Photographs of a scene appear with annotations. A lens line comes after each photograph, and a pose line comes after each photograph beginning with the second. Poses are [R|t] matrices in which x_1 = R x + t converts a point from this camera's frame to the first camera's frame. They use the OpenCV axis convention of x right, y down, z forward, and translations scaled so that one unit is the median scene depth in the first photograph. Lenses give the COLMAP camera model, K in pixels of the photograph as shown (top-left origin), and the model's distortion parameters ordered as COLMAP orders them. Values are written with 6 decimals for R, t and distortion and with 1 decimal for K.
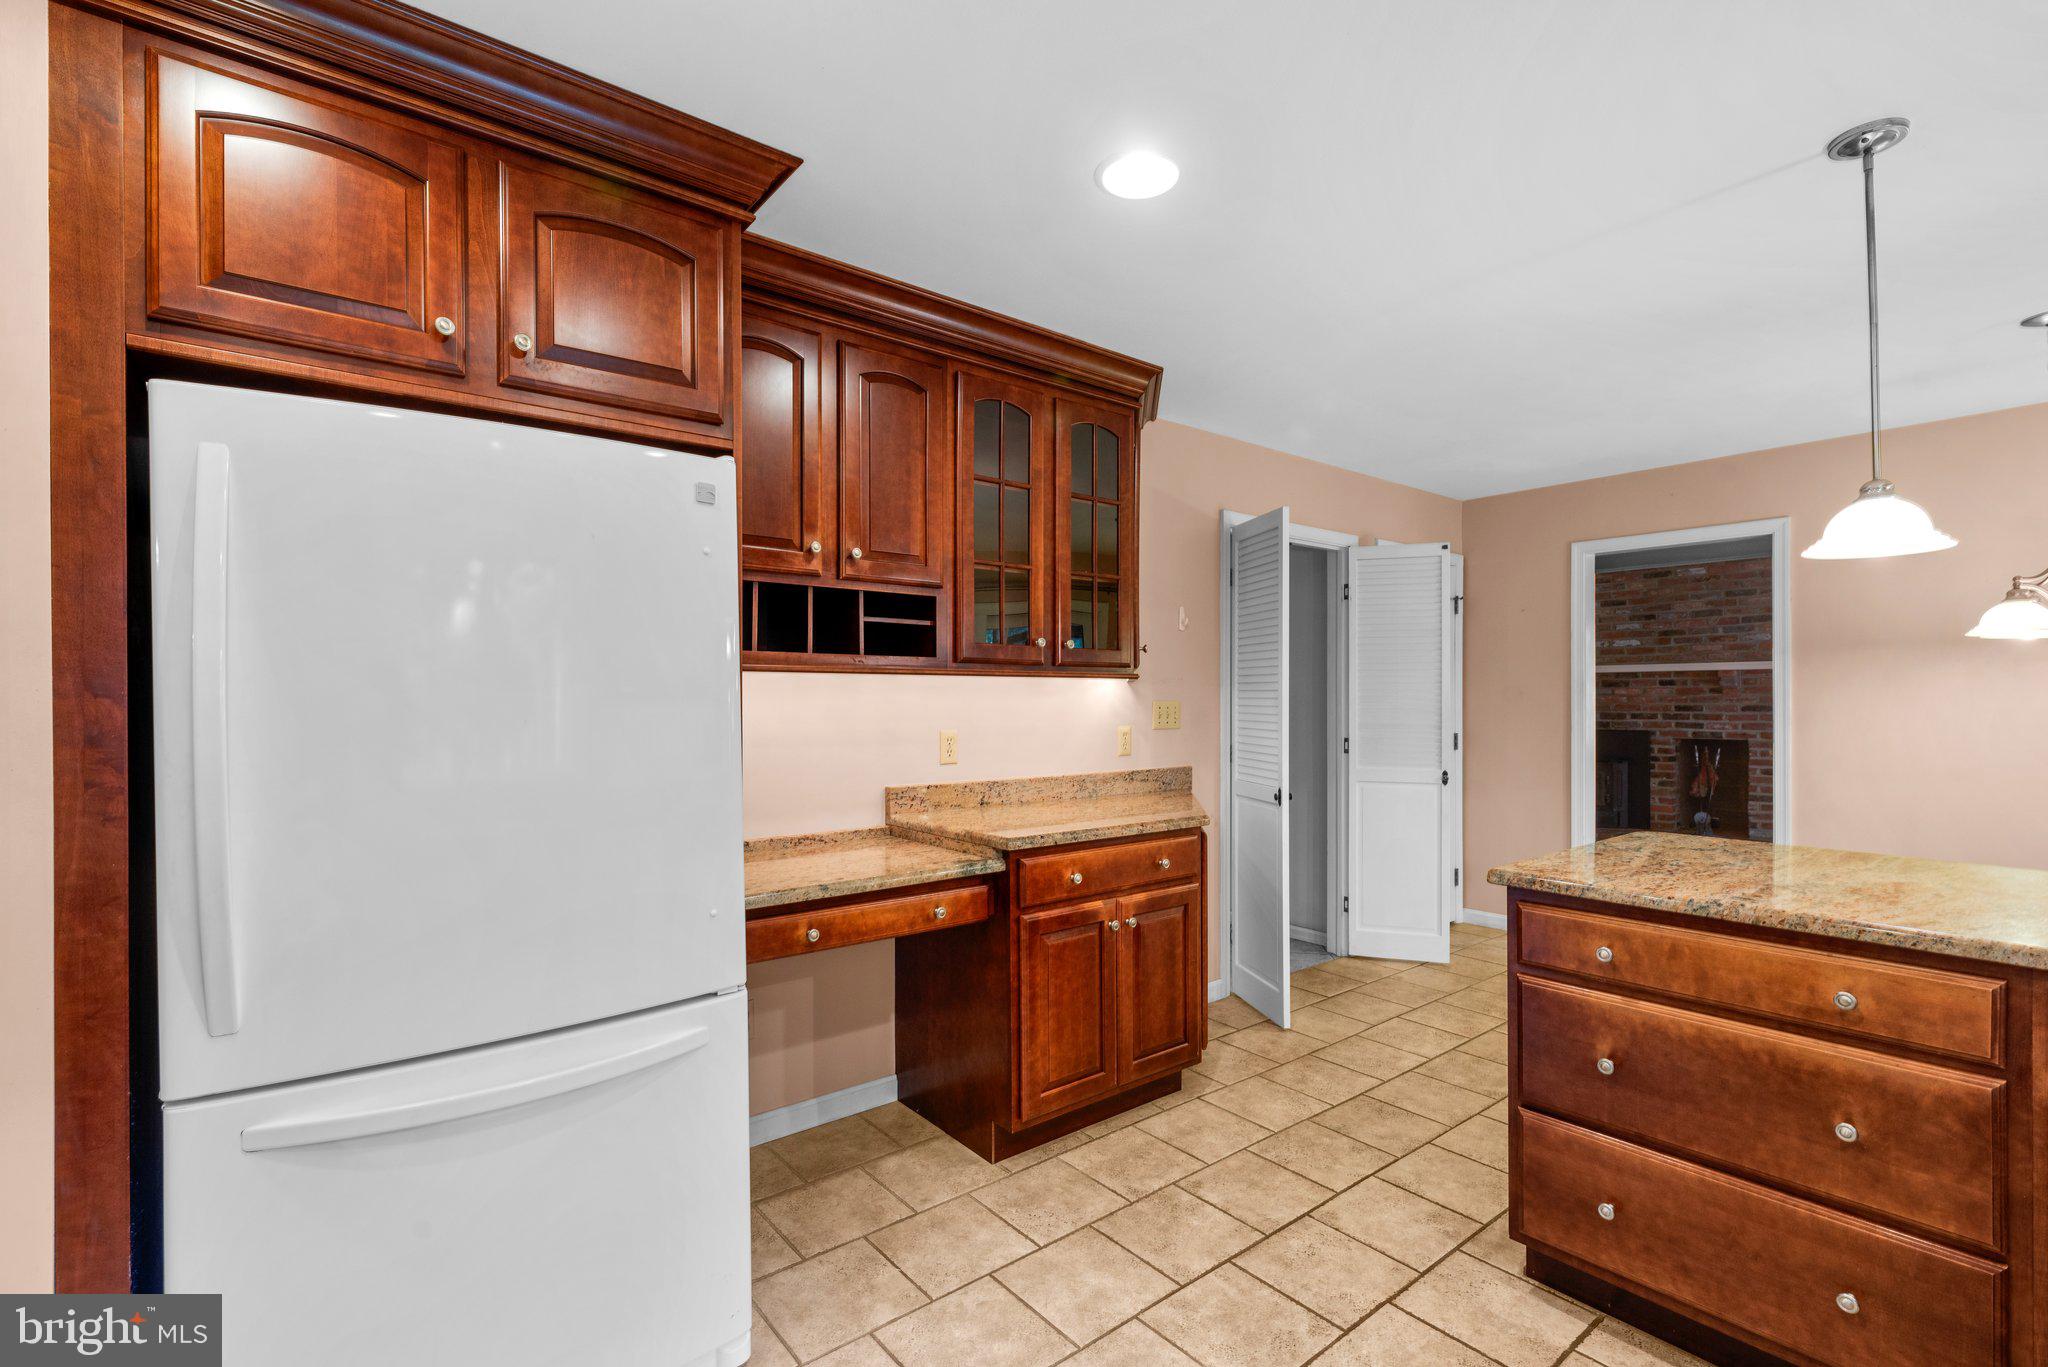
lens RADIAL K [[913.9, 0, 1022.4], [0, 913.9, 699.5], [0, 0, 1]] dist [-0.002500, -0.000095]
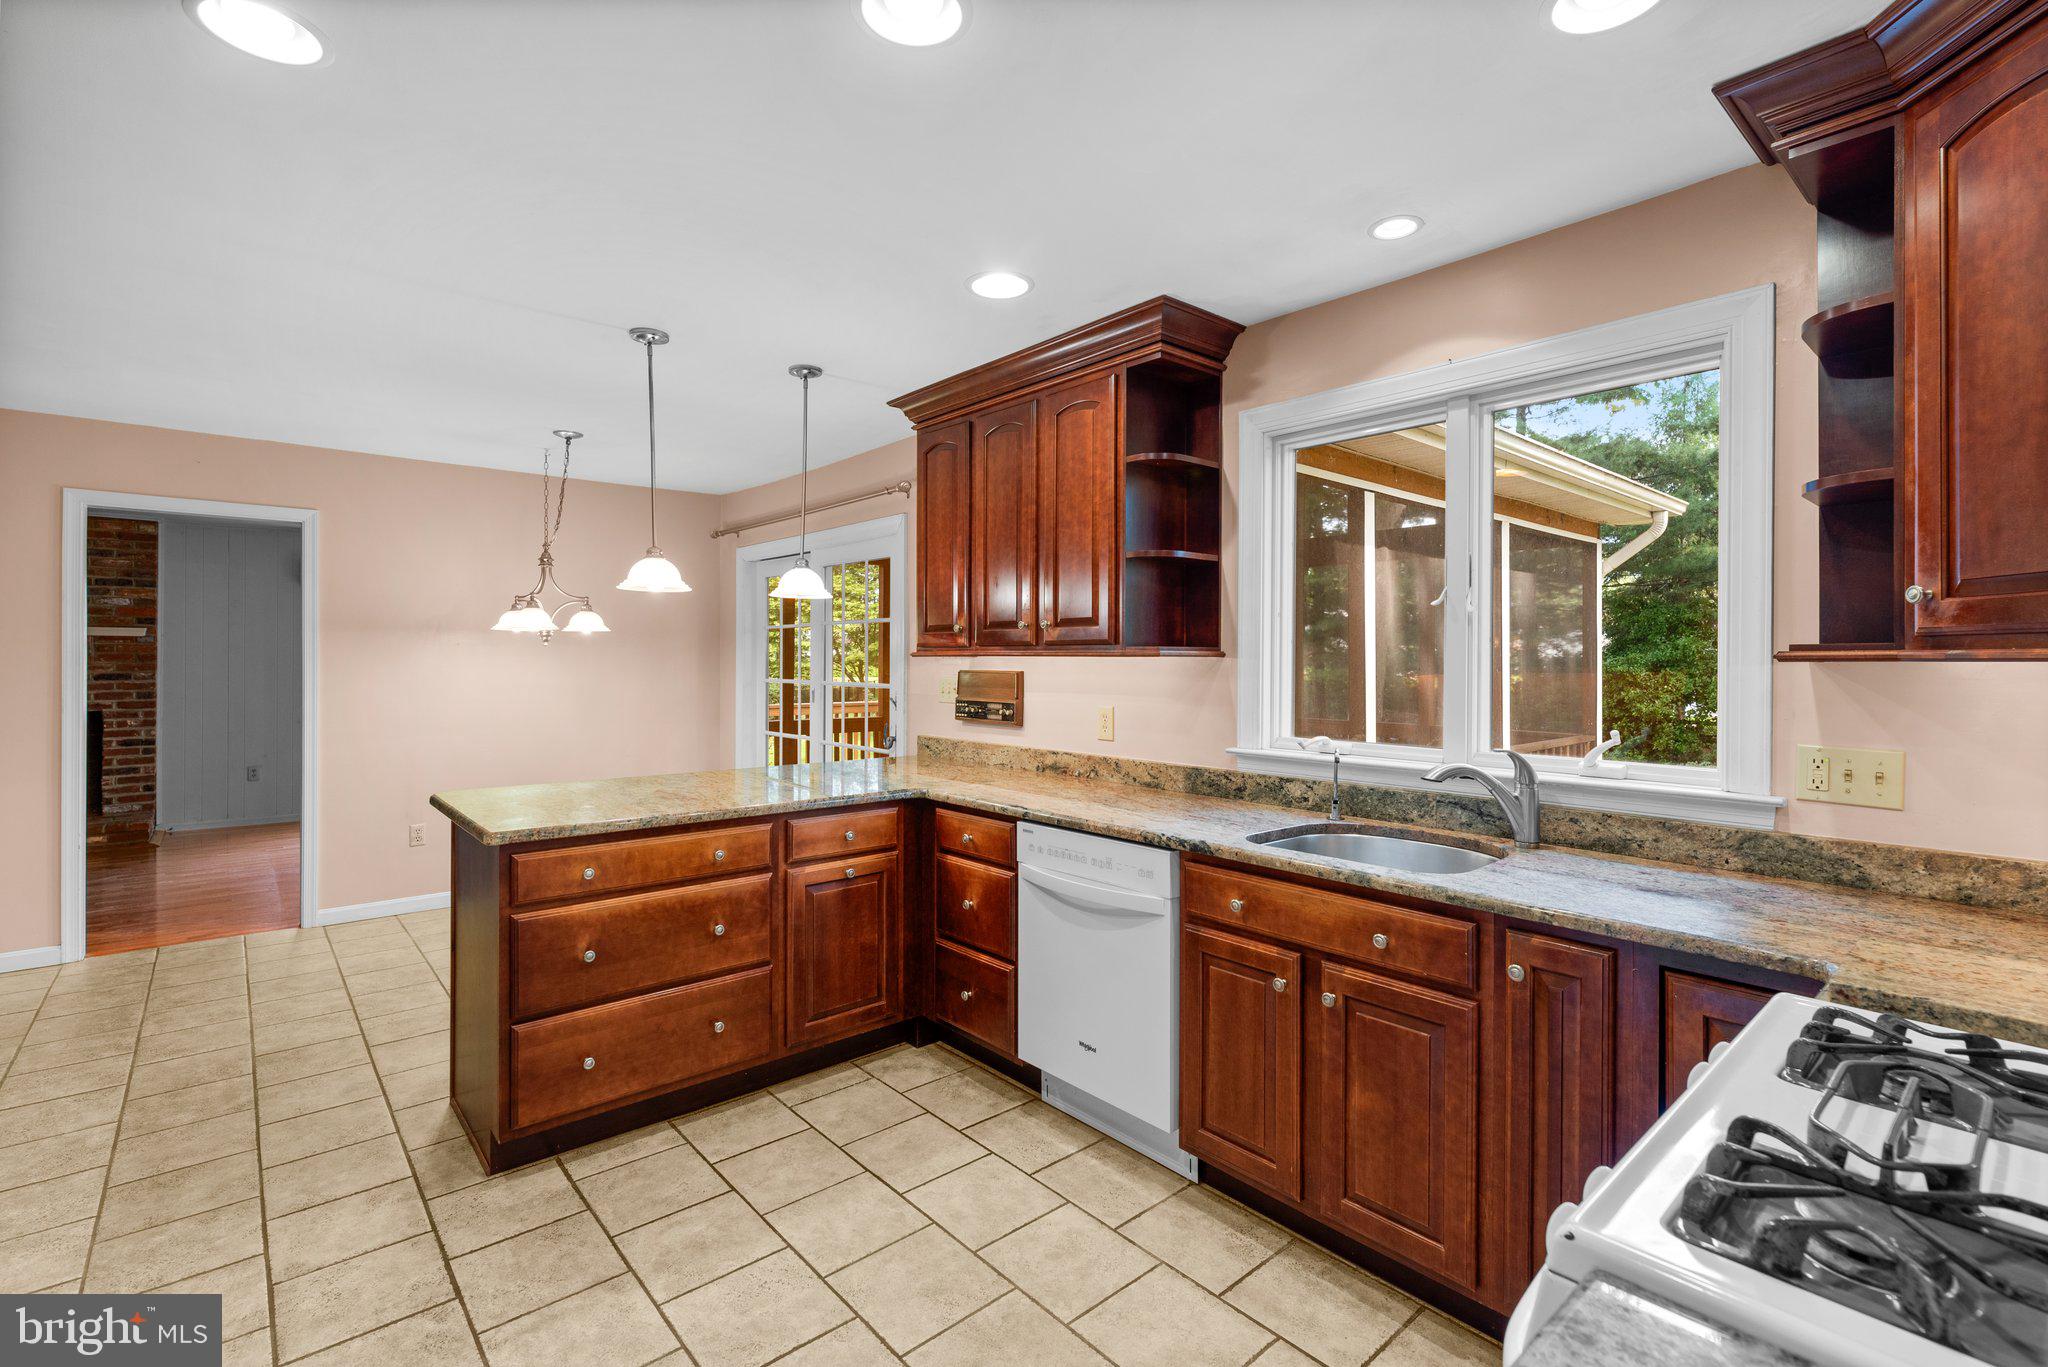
lens RADIAL K [[913.9, 0, 1020.6], [0, 913.9, 655.4], [0, 0, 1]] dist [-0.002500, -0.000095]
pose [[-0.045406, 0.006862, 0.998945, -0.322368], [-0.003367, 0.999970, -0.007022, -0.016020], [-0.998963, -0.003682, -0.045382, 0.182750]]
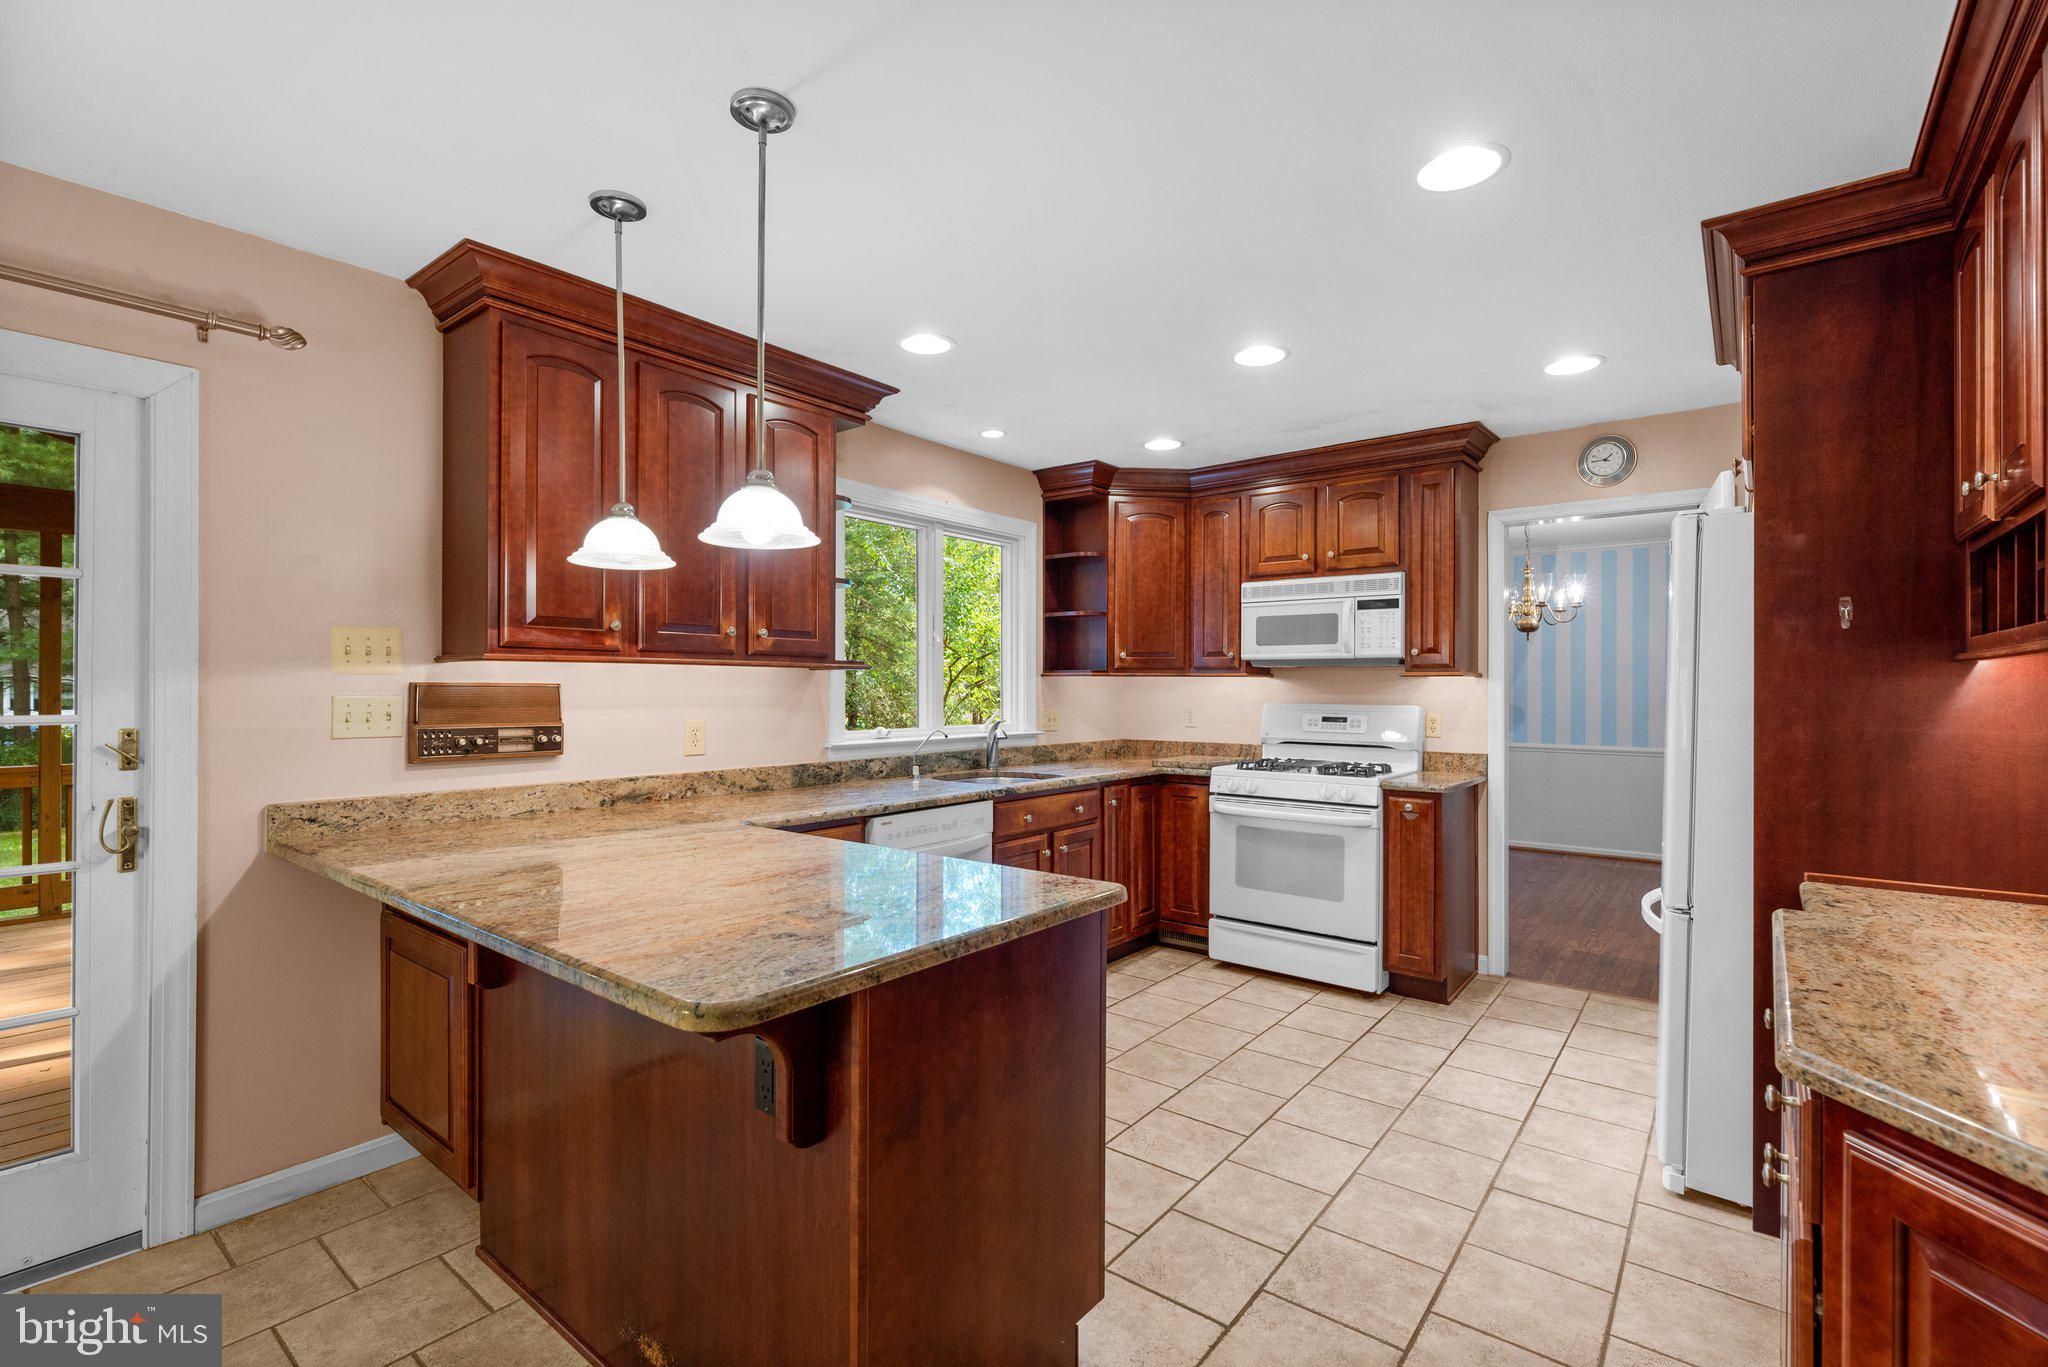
lens RADIAL K [[913.9, 0, 1020.7], [0, 913.9, 689.3], [0, 0, 1]] dist [-0.002500, -0.000095]
pose [[-0.974972, 0.000257, -0.222329, 0.387231], [-0.000153, 0.999998, 0.001828, -0.003874], [0.222329, 0.001816, -0.974970, 0.883313]]
